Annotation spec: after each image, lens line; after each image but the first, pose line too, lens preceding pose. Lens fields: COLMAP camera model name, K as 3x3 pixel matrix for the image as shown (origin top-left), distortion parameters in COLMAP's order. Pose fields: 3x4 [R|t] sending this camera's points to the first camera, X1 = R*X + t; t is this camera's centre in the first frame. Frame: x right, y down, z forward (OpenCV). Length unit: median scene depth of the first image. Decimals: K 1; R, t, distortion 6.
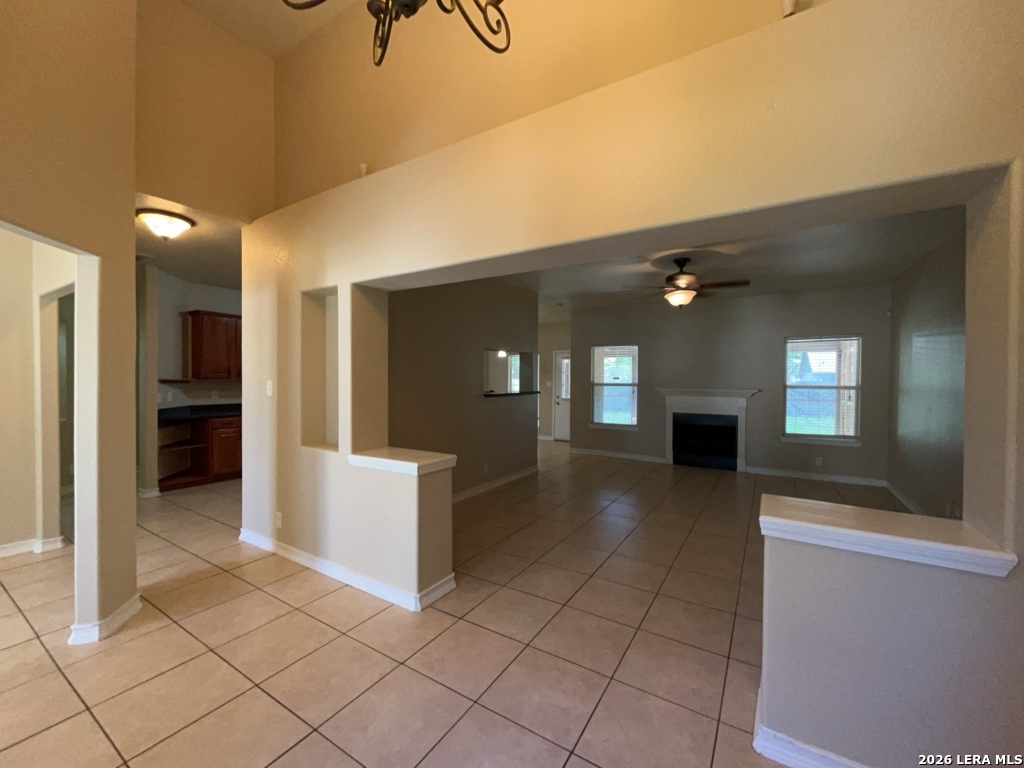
lens RADIAL K [[415.2, 0, 515.1], [0, 415.2, 384.8], [0, 0, 1]] dist [-0.001750, 0.000234]
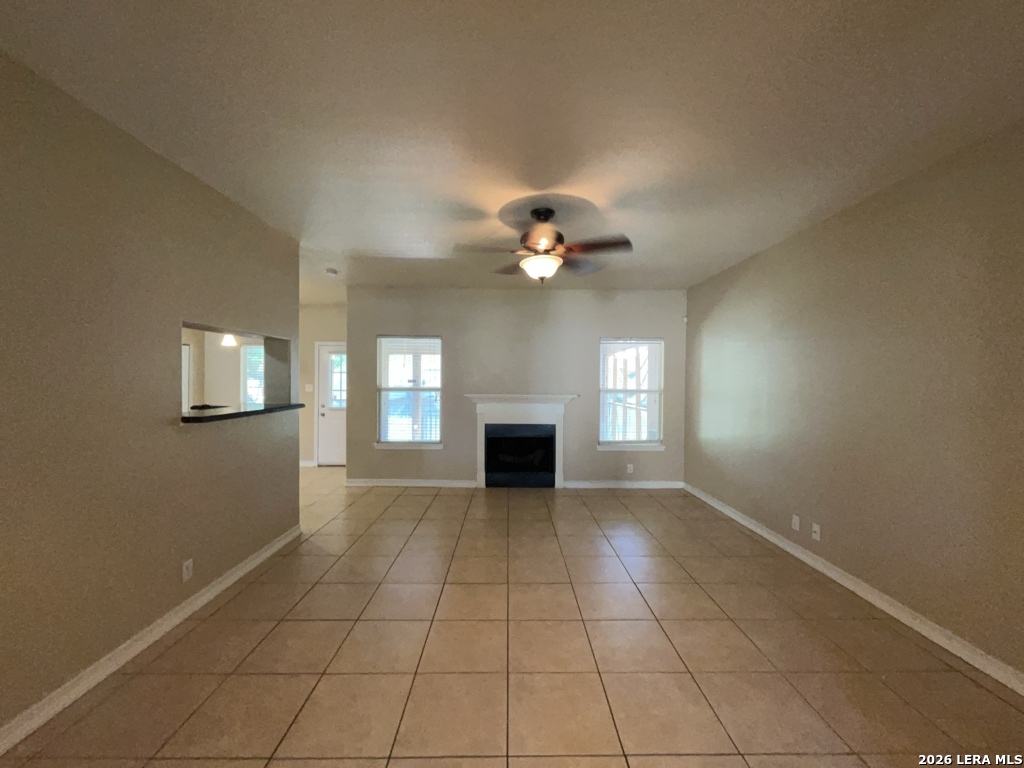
lens RADIAL K [[412.1, 0, 513.8], [0, 412.1, 385.4], [0, 0, 1]] dist [-0.000520, 0.000036]
pose [[0.842232, -0.005739, 0.539085, -0.006520], [0.004873, 0.999984, 0.003032, -0.010869], [-0.539094, 0.000073, 0.842246, 0.318847]]
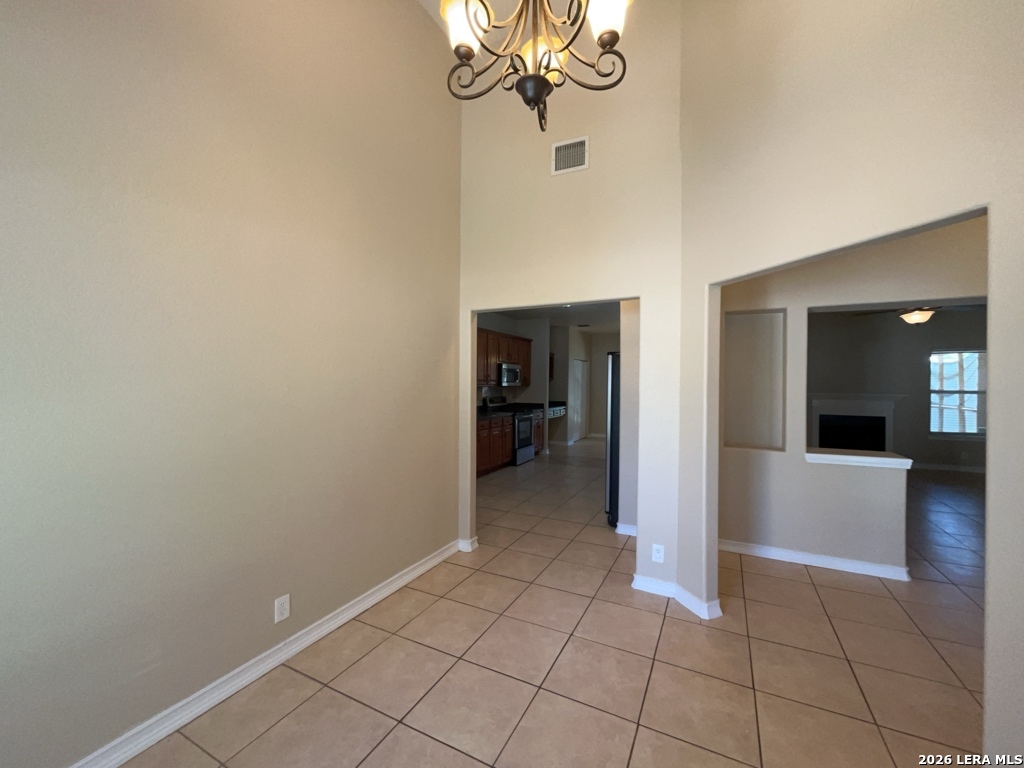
lens RADIAL K [[412.1, 0, 513.8], [0, 412.1, 385.4], [0, 0, 1]] dist [-0.000520, 0.000036]
pose [[0.995674, -0.000341, 0.092914, -0.593249], [0.000553, 0.999997, -0.002251, -0.010081], [-0.092913, 0.002293, 0.995672, -0.033310]]
